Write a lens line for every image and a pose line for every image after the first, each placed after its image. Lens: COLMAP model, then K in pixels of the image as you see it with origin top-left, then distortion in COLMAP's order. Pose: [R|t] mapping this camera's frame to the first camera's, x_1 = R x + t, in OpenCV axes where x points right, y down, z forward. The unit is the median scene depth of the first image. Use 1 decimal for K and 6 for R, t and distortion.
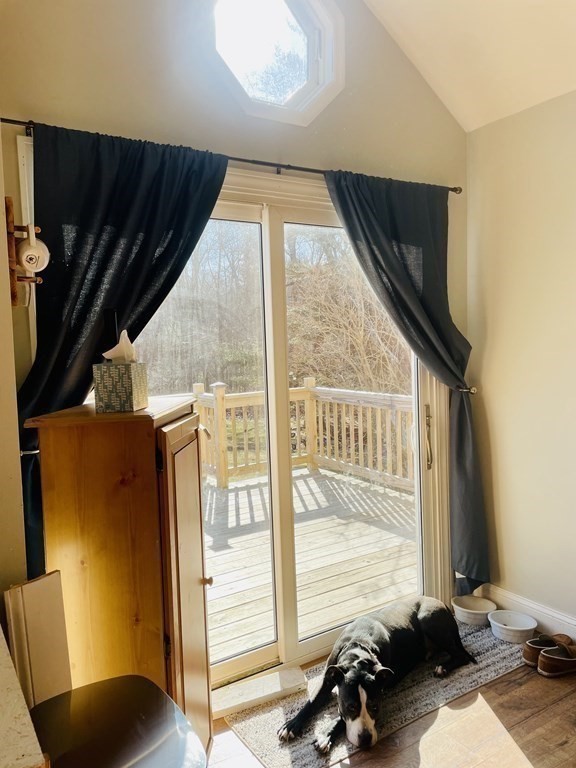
lens RADIAL K [[577.9, 0, 284.0], [0, 577.9, 377.9], [0, 0, 1]] dist [0.060789, -0.058584]
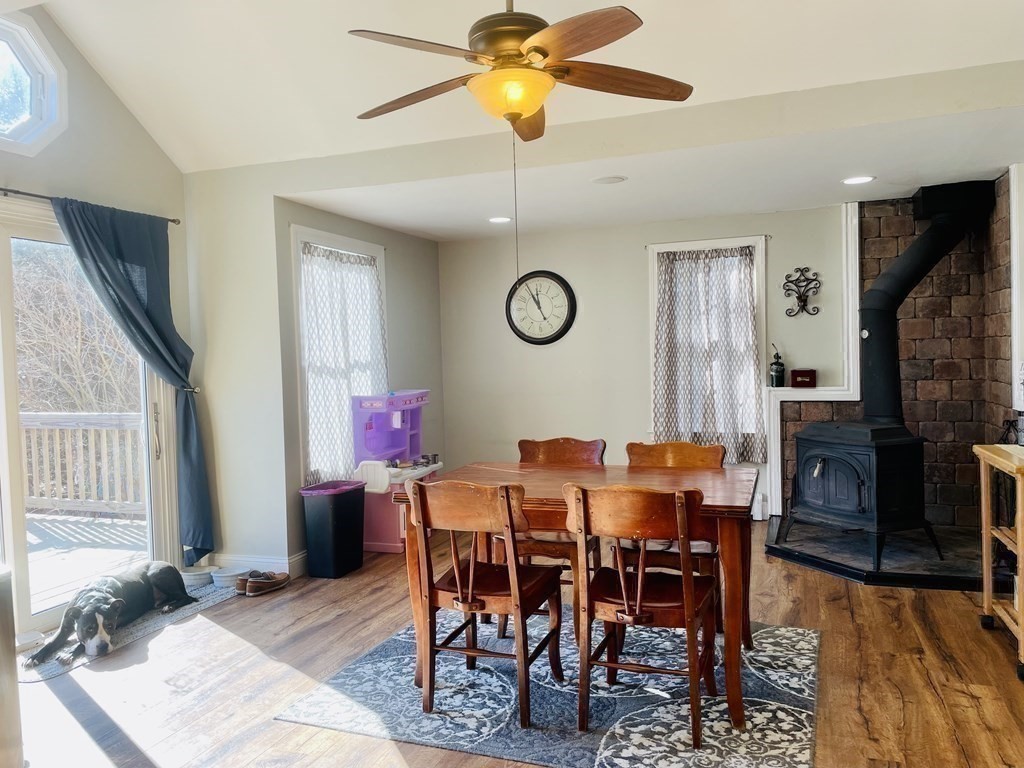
lens RADIAL K [[770.6, 0, 501.1], [0, 770.6, 378.7], [0, 0, 1]] dist [0.060789, -0.058584]
pose [[0.800031, -0.010293, 0.599870, -0.139341], [0.043171, 0.998249, -0.040448, 0.098887], [-0.598403, 0.058257, 0.799074, -0.700254]]
